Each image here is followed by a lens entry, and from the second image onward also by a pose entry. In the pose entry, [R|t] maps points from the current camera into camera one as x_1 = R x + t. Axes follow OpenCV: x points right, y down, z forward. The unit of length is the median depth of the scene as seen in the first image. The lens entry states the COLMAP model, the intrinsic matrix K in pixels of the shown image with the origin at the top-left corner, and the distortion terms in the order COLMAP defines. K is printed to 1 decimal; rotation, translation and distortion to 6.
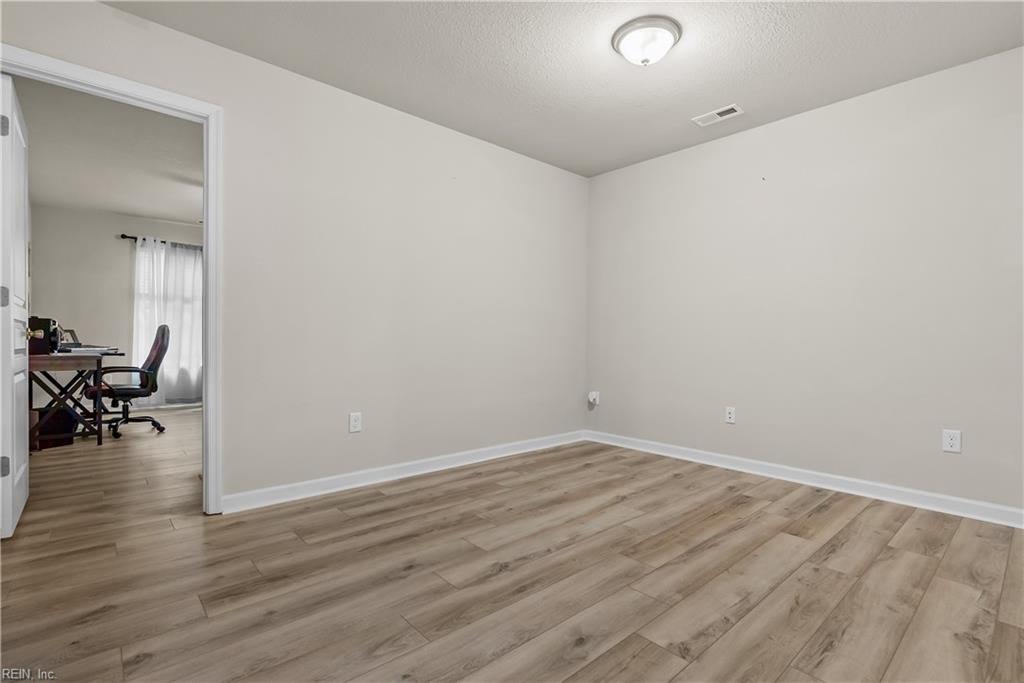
lens RADIAL K [[463.7, 0, 512.5], [0, 463.7, 338.0], [0, 0, 1]] dist [-0.008030, 0.001007]
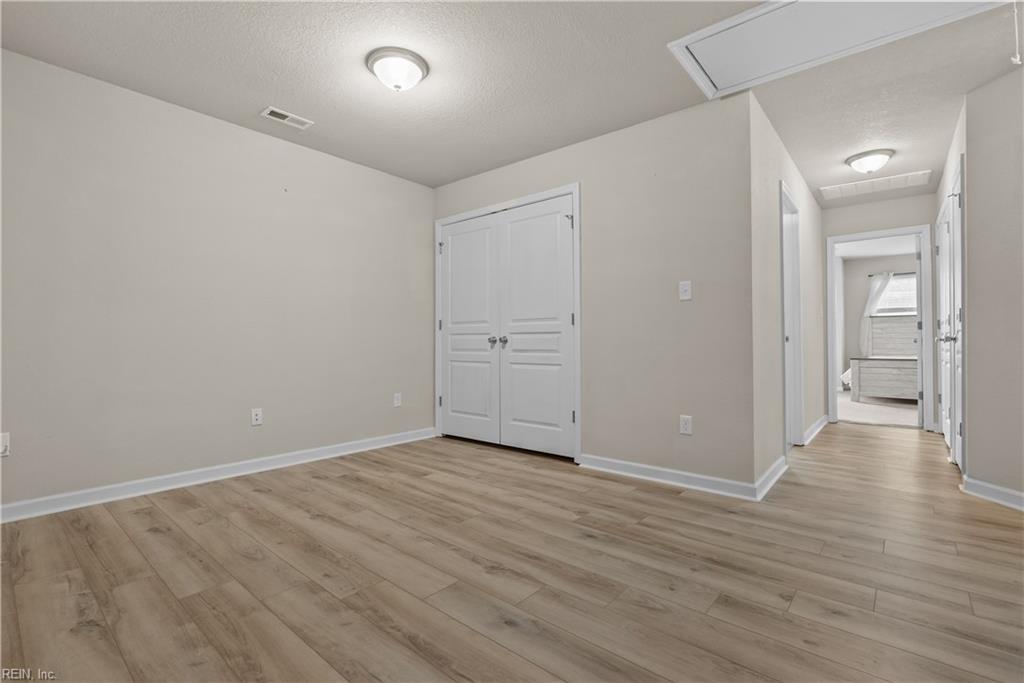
lens RADIAL K [[463.7, 0, 512.5], [0, 463.7, 338.0], [0, 0, 1]] dist [-0.008030, 0.001007]
pose [[-0.119368, 0.000290, 0.992850, -0.823872], [-0.006544, 0.999978, -0.001079, 0.001895], [-0.992829, -0.006626, -0.119364, 0.884689]]
